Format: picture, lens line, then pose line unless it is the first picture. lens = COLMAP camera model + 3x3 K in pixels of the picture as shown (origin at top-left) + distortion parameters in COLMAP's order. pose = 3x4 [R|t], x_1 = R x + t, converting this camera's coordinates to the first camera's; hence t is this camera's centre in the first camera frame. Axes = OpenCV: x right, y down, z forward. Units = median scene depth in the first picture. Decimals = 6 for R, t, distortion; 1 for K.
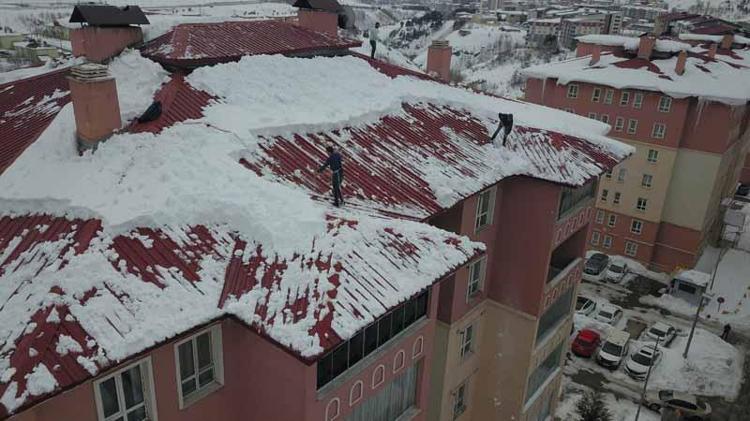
lens RADIAL K [[572.3, 0, 370.9], [0, 572.3, 212.4], [0, 0, 1]] dist [0.010848, -0.003021]
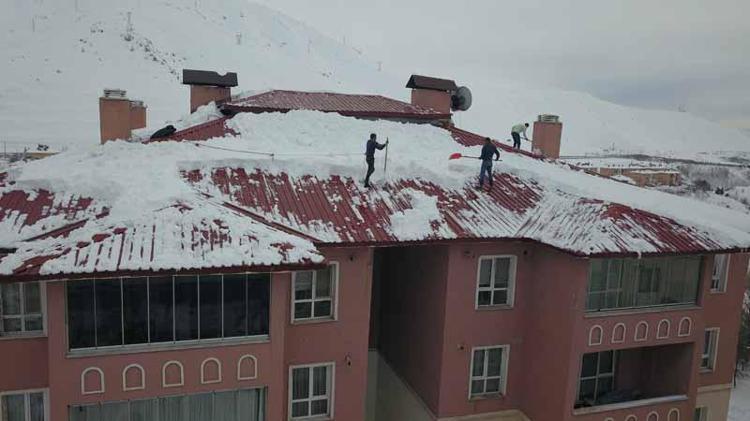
lens RADIAL K [[566.9, 0, 367.7], [0, 566.9, 211.5], [0, 0, 1]] dist [0.020491, -0.000449]
pose [[0.837011, 0.073058, -0.542287, 0.528291], [-0.208341, 0.958950, -0.192379, 0.102174], [0.505971, 0.274004, 0.817872, 0.236501]]
